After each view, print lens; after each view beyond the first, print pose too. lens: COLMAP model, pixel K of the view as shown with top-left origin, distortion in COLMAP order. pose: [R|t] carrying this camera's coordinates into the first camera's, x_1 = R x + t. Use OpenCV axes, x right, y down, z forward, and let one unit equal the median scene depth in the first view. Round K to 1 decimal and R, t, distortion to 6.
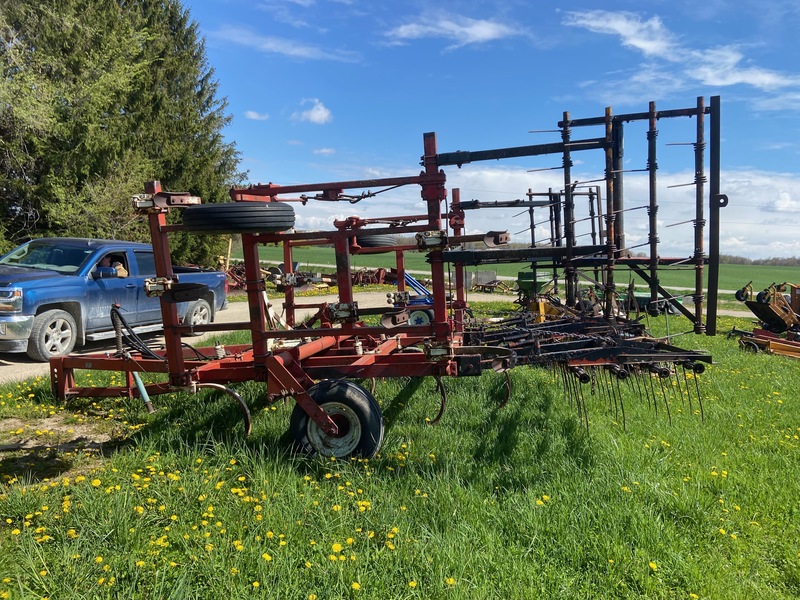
lens RADIAL K [[592.7, 0, 395.8], [0, 592.7, 313.6], [0, 0, 1]] dist [0.097195, -0.105386]
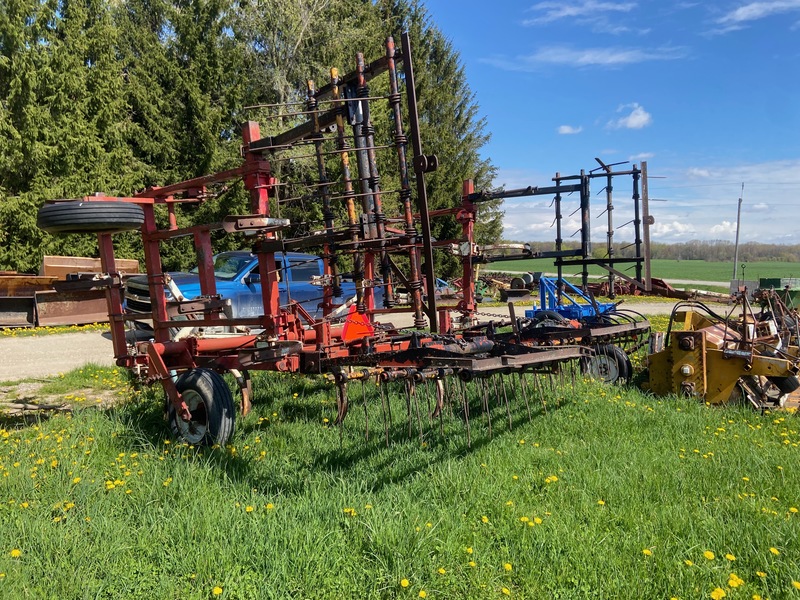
lens RADIAL K [[592.7, 0, 400.2], [0, 592.7, 301.6], [0, 0, 1]] dist [0.097195, -0.105386]
pose [[0.878572, 0.010454, -0.477496, 0.322783], [-0.031015, 0.998899, -0.035198, 0.009198], [0.476602, 0.045733, 0.877929, 0.110120]]
